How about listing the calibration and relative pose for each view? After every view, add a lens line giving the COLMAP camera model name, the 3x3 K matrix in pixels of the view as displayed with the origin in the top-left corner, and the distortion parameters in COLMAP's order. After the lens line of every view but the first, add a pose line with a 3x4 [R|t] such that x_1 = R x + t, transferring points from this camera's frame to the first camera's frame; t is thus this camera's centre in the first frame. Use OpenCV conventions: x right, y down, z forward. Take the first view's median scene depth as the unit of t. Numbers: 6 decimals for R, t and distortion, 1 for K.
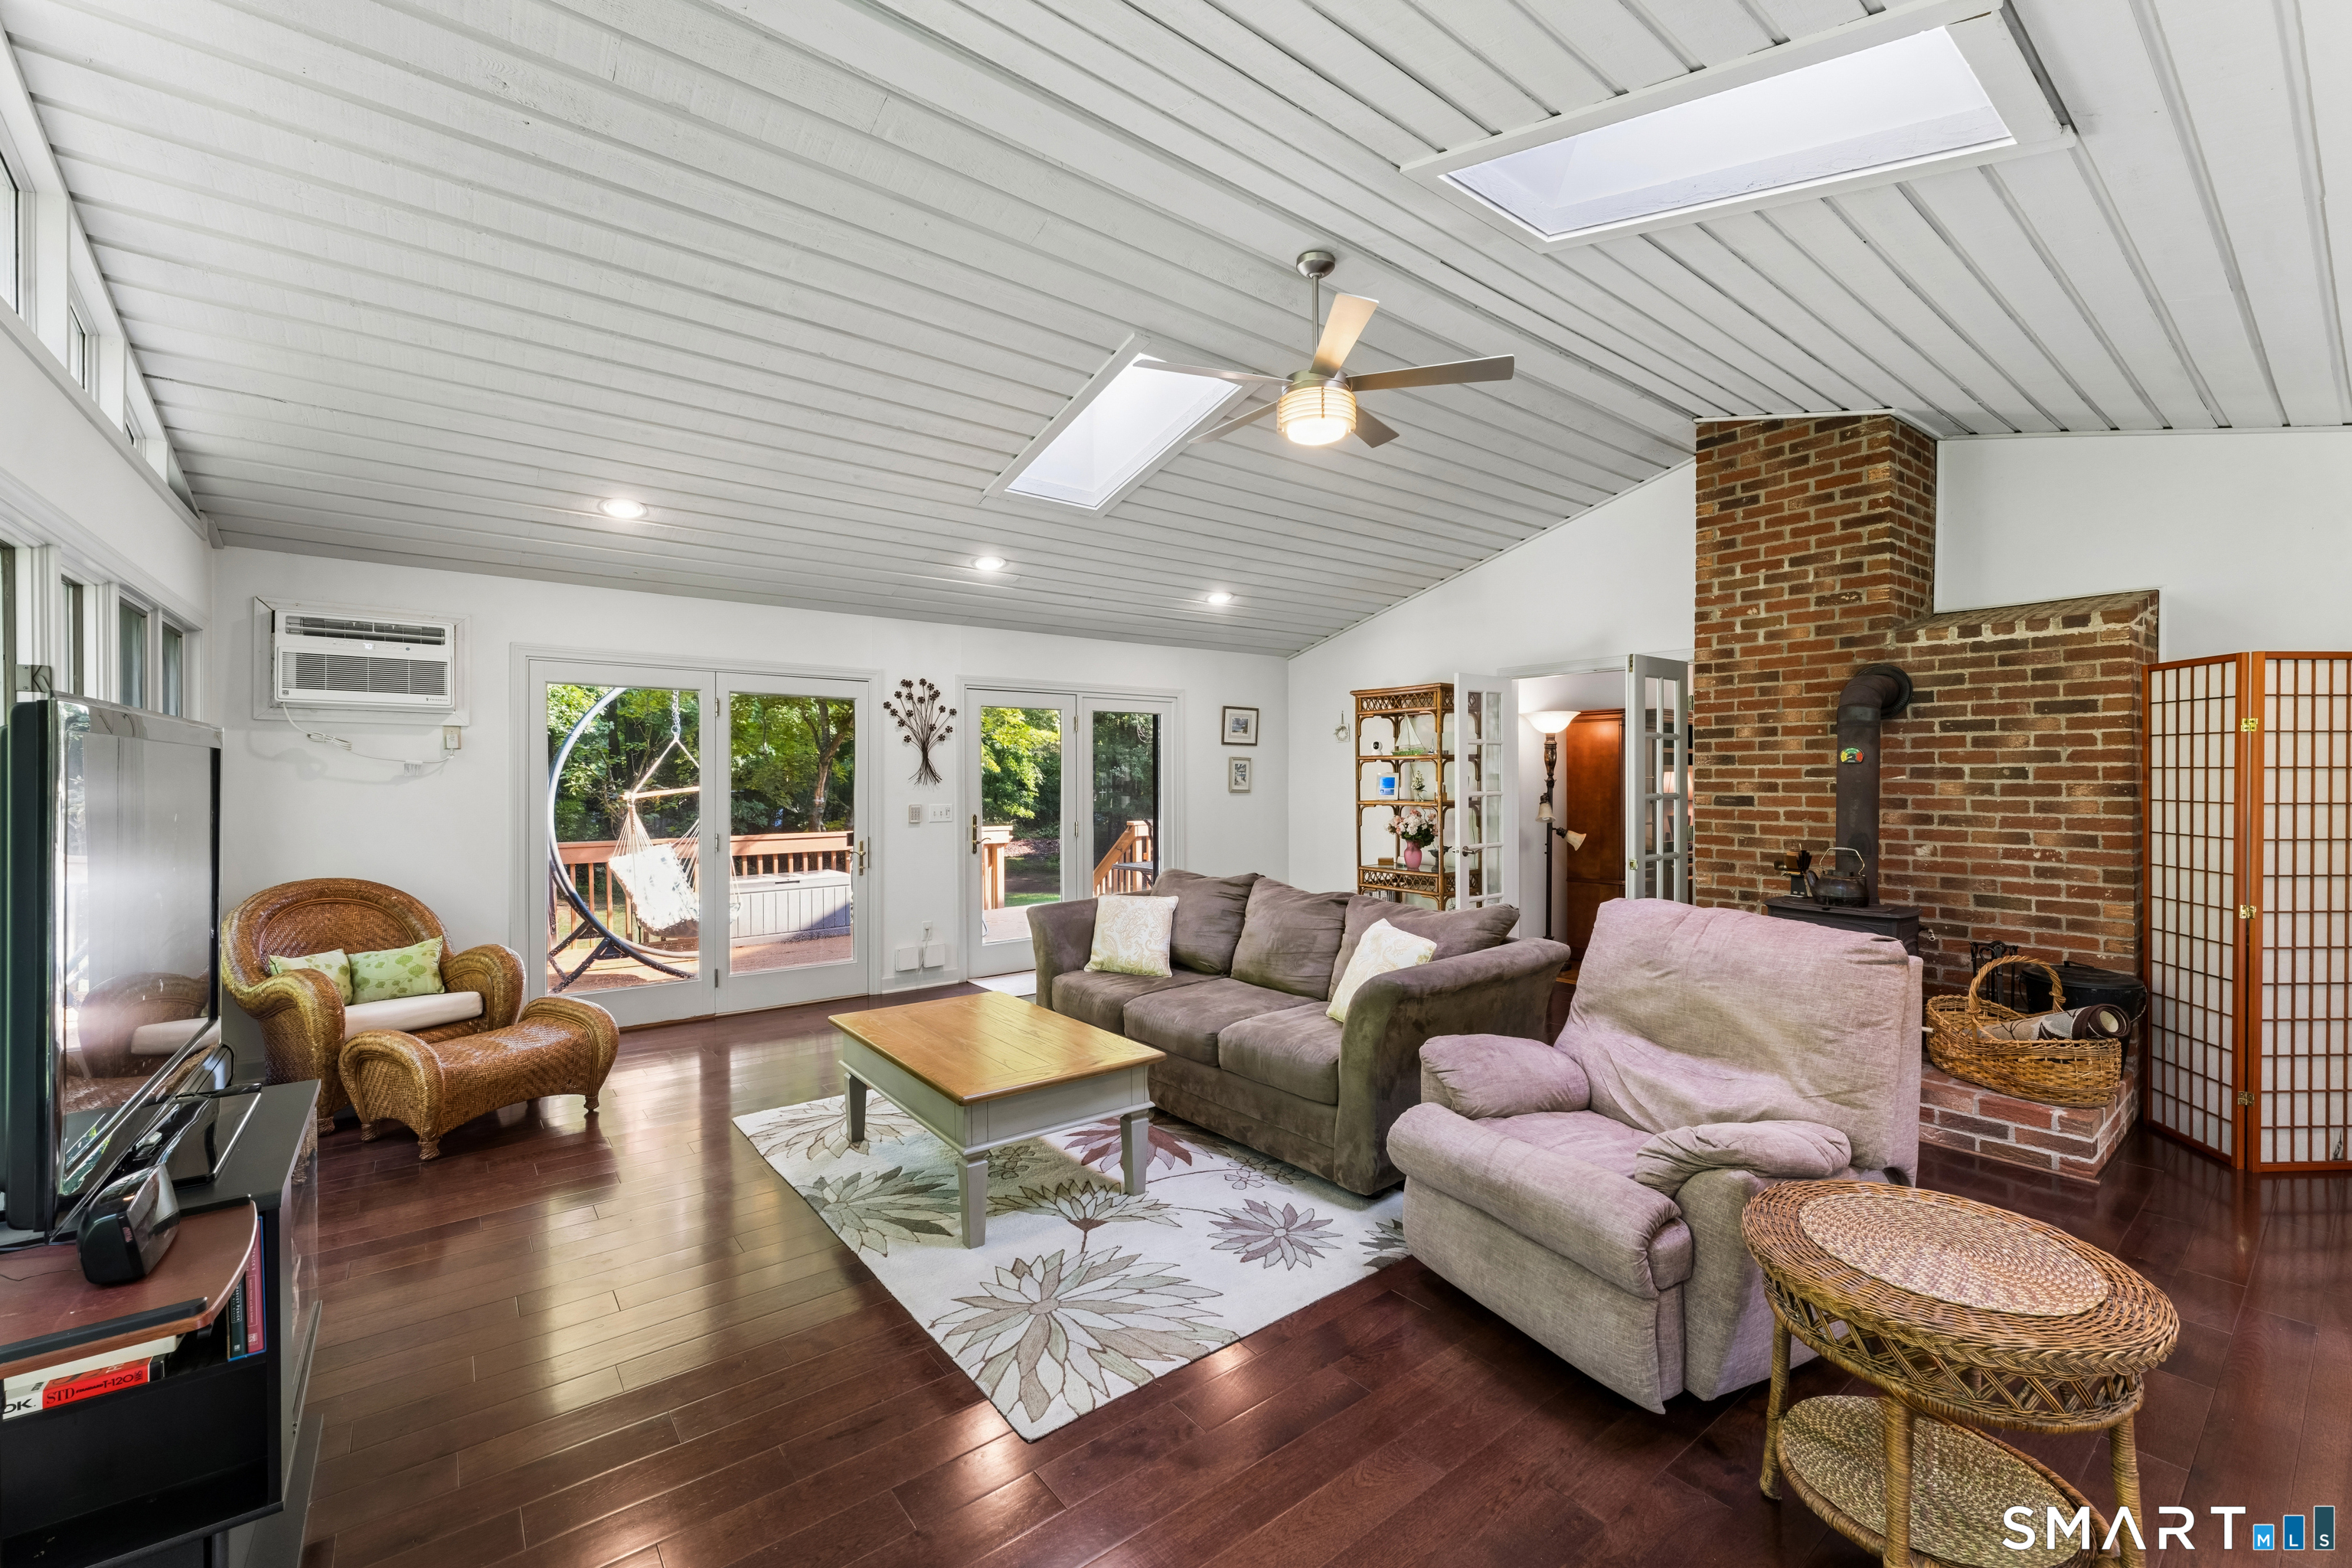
lens RADIAL K [[956.2, 0, 1183.5], [0, 956.2, 777.2], [0, 0, 1]] dist [-0.003555, -0.000156]
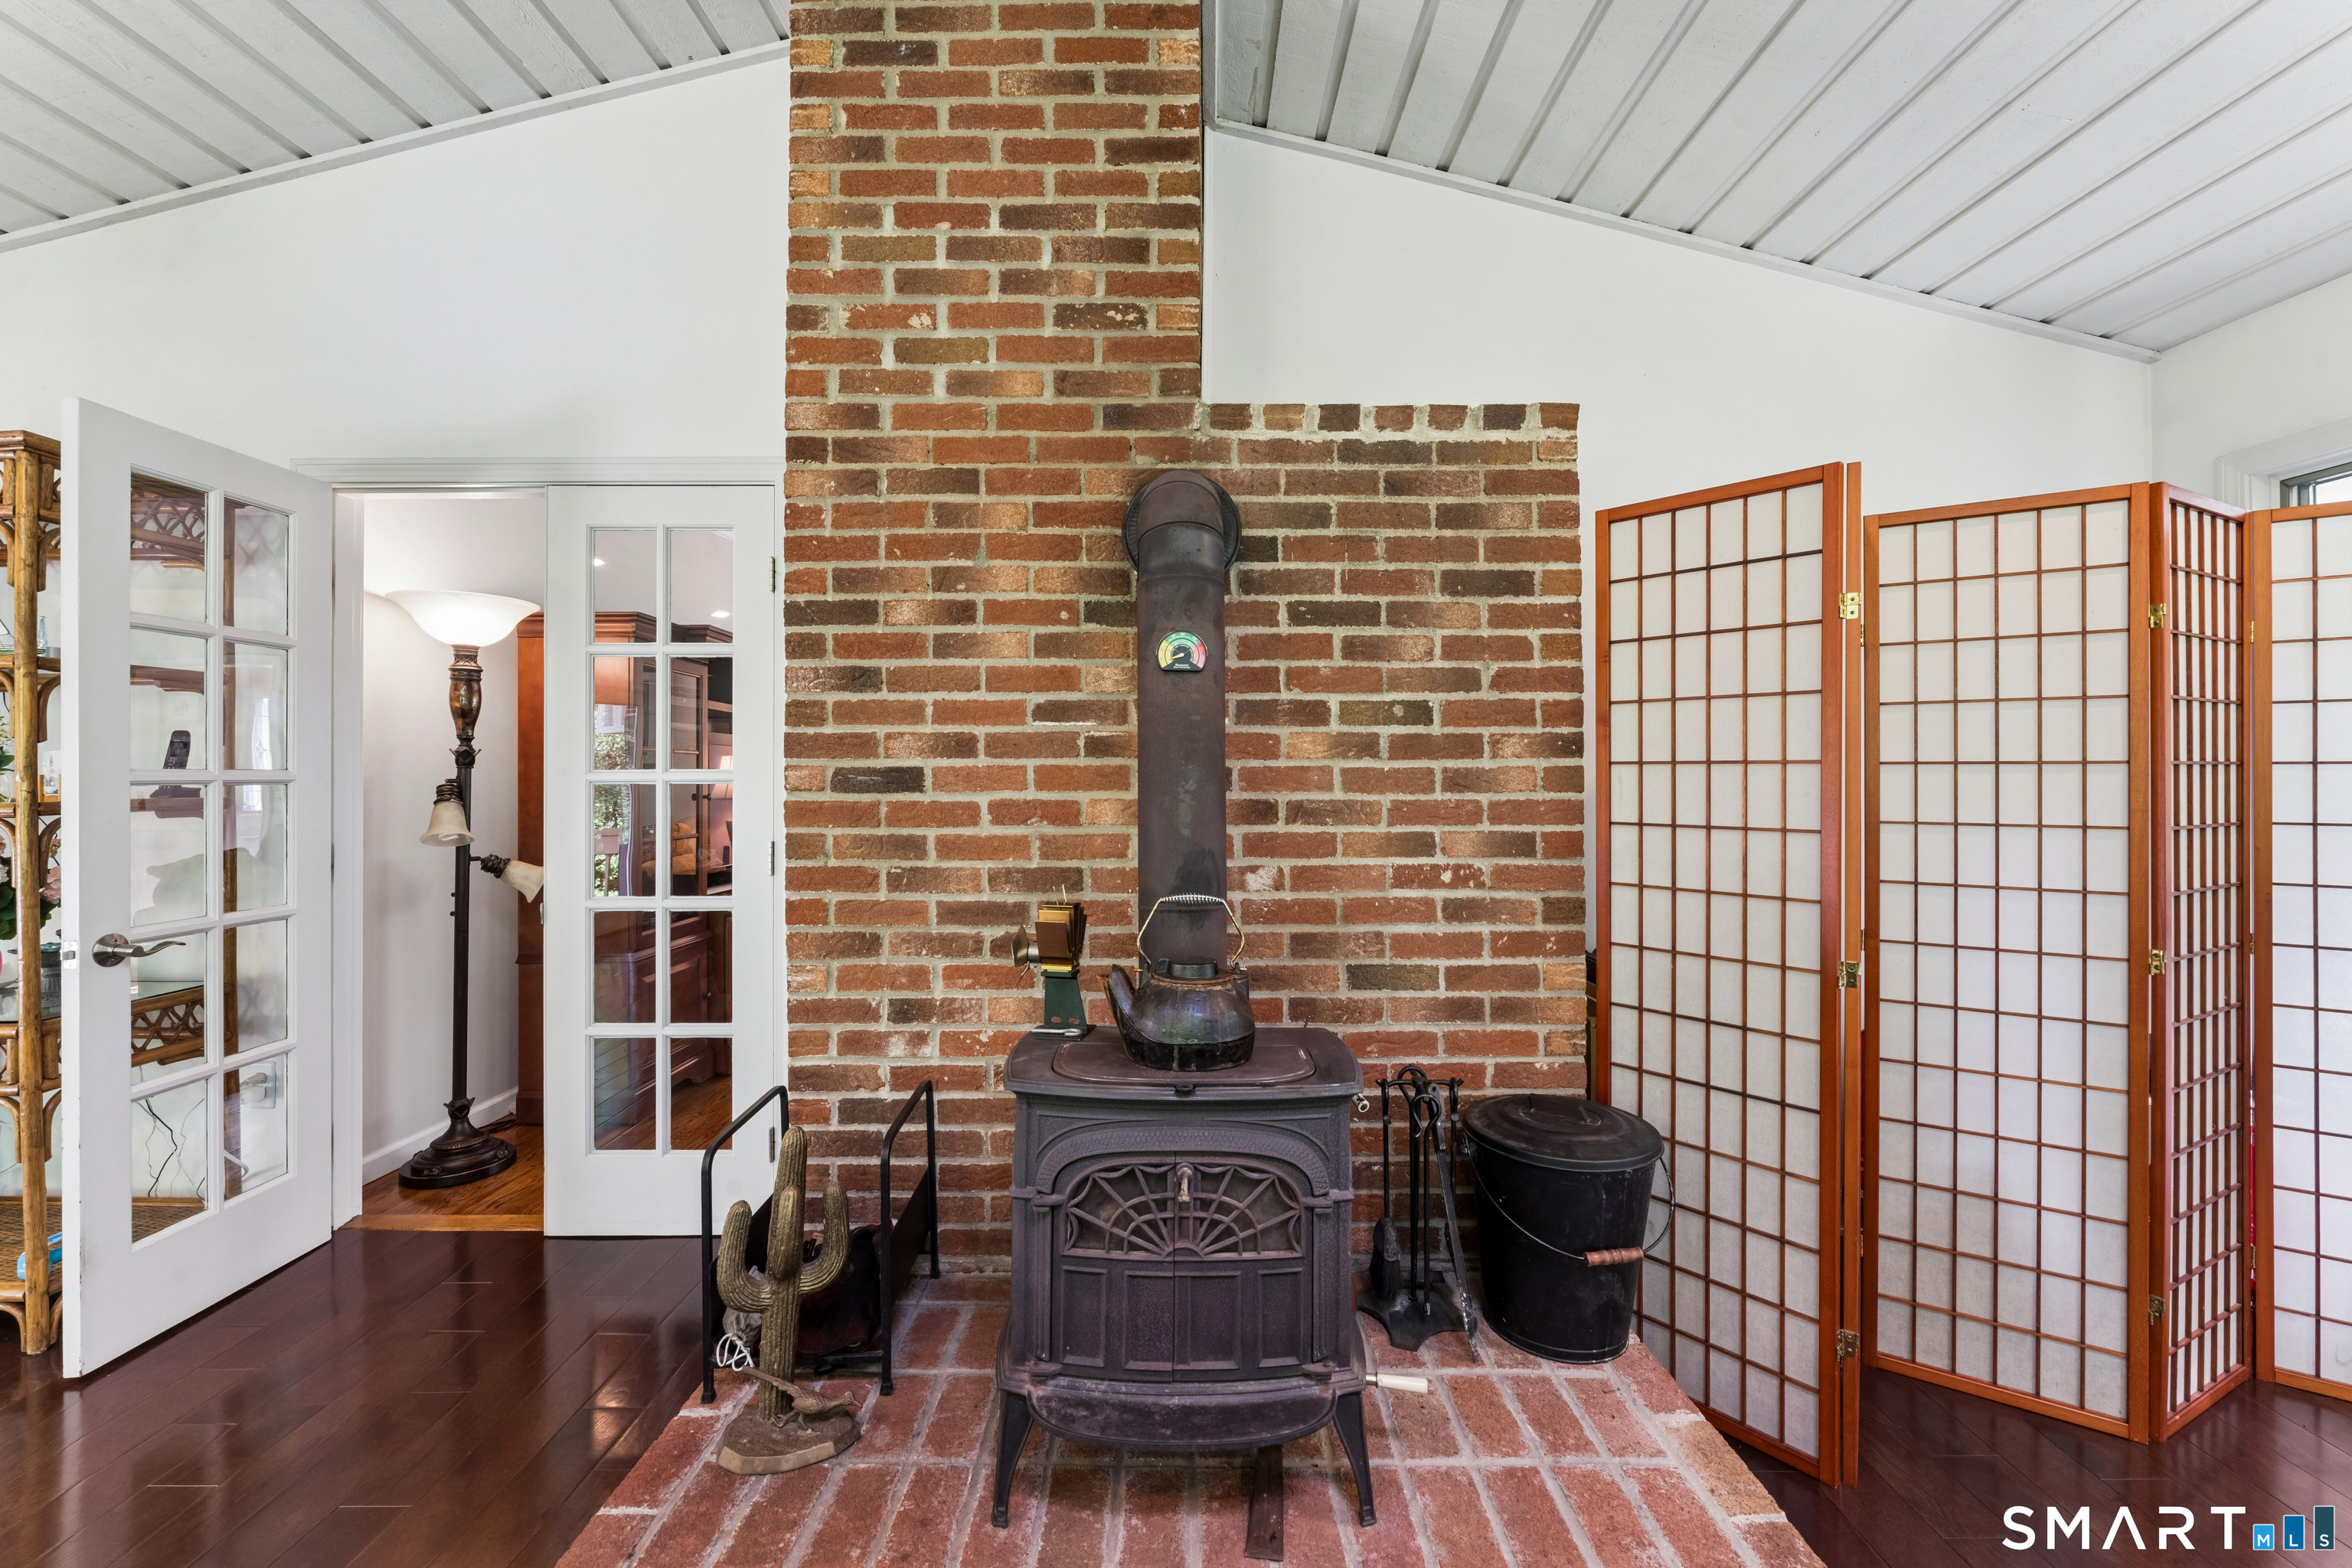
lens RADIAL K [[956.2, 0, 1183.5], [0, 956.2, 777.2], [0, 0, 1]] dist [-0.003555, -0.000156]
pose [[0.615048, 0.003422, 0.788482, 0.364727], [0.001134, 0.999986, -0.005224, 0.028148], [-0.788489, 0.004107, 0.615036, 0.703586]]
